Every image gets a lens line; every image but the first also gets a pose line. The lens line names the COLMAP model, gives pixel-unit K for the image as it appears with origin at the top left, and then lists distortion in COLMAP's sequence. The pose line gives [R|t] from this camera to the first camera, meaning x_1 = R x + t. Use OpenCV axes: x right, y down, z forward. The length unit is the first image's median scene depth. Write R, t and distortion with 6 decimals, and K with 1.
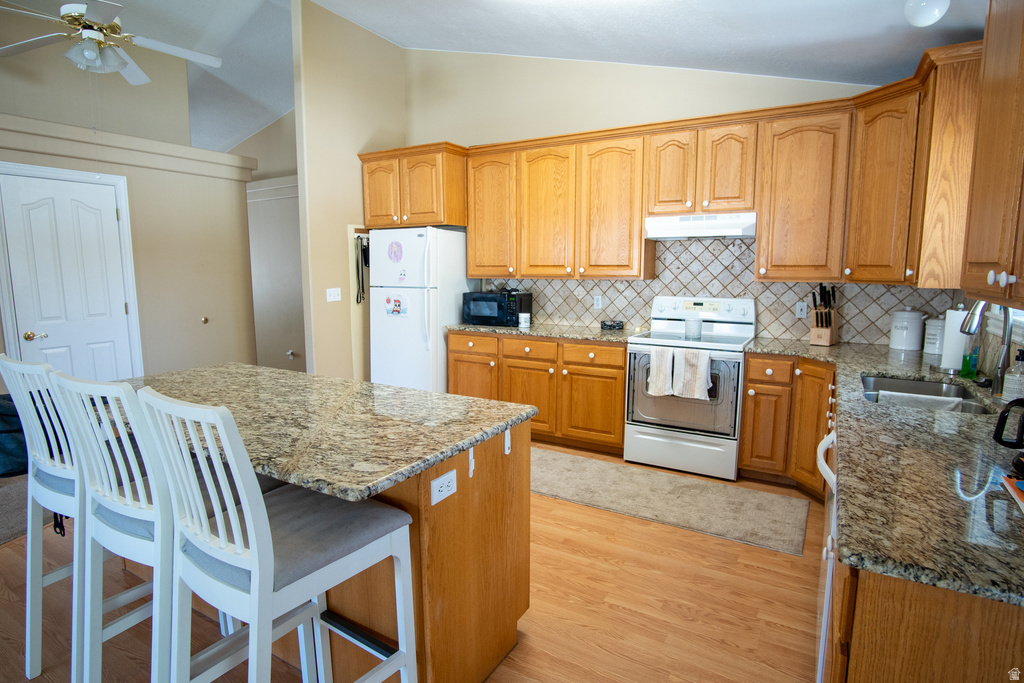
lens RADIAL K [[547.5, 0, 506.3], [0, 547.5, 341.8], [0, 0, 1]] dist [-0.023565, 0.000210]
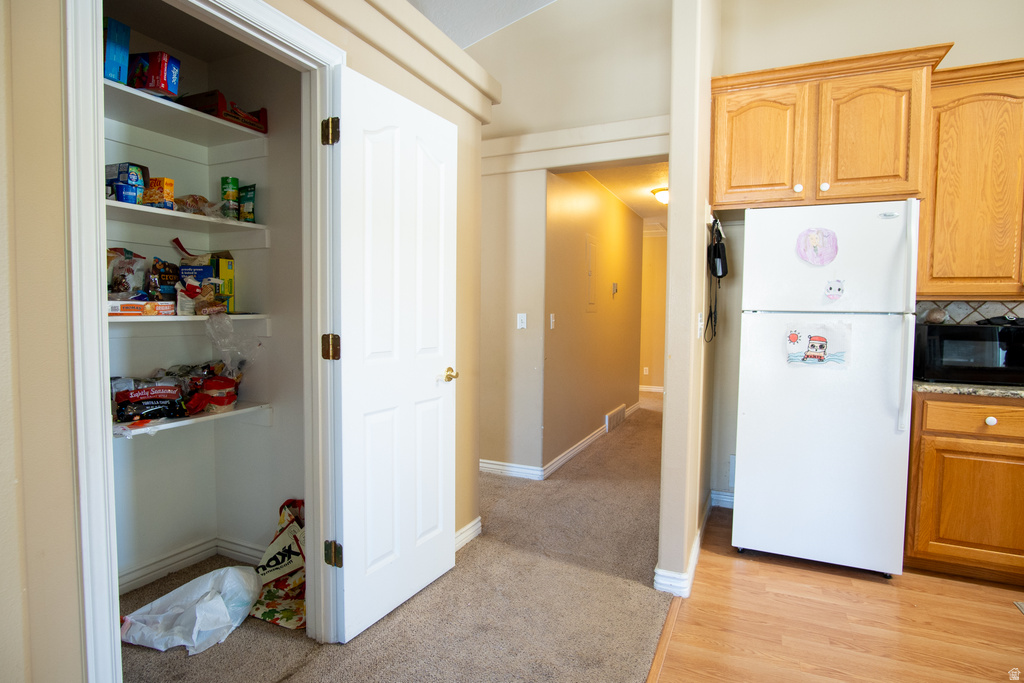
lens RADIAL K [[547.5, 0, 506.3], [0, 547.5, 341.8], [0, 0, 1]] dist [-0.023565, 0.000210]
pose [[0.994924, 0.008474, 0.100277, -0.586510], [-0.000142, 0.996565, -0.082816, -0.028716], [-0.100634, 0.082381, 0.991507, 0.533881]]
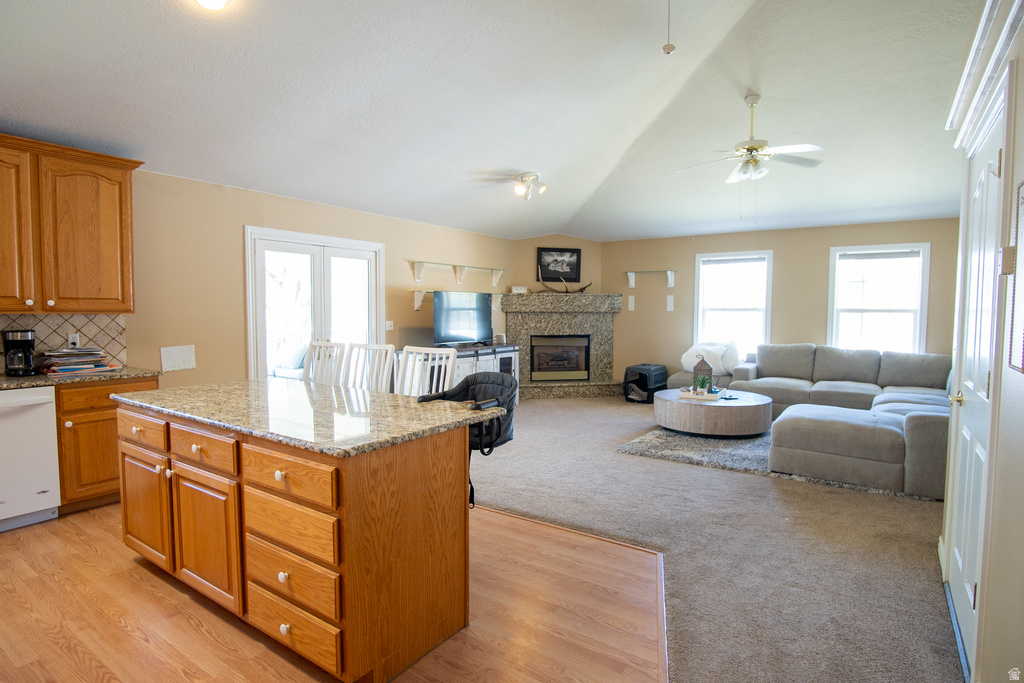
lens RADIAL K [[547.5, 0, 506.3], [0, 547.5, 341.8], [0, 0, 1]] dist [-0.023565, 0.000210]
pose [[-0.997185, -0.013457, 0.073762, -0.283299], [0.001282, 0.980557, 0.196228, -0.180353], [-0.074969, 0.195770, -0.977780, 1.370323]]
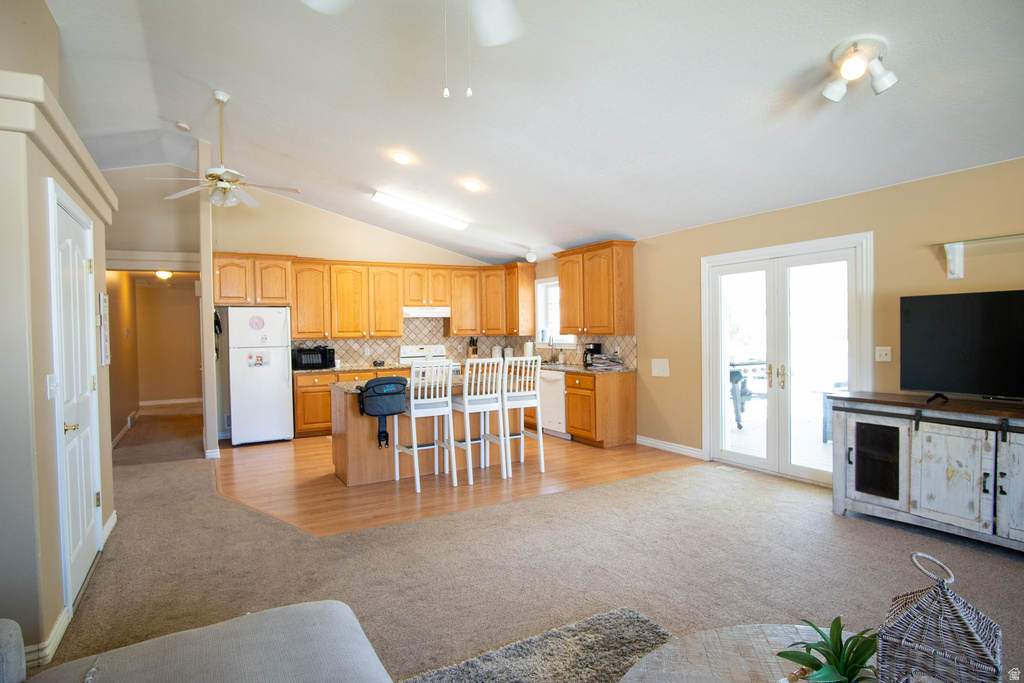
lens RADIAL K [[547.5, 0, 506.3], [0, 547.5, 341.8], [0, 0, 1]] dist [-0.023565, 0.000210]
pose [[0.502068, -0.023939, 0.864497, -1.174878], [0.134269, 0.989654, -0.050574, 0.048768], [-0.854341, 0.141467, 0.500088, -0.293265]]
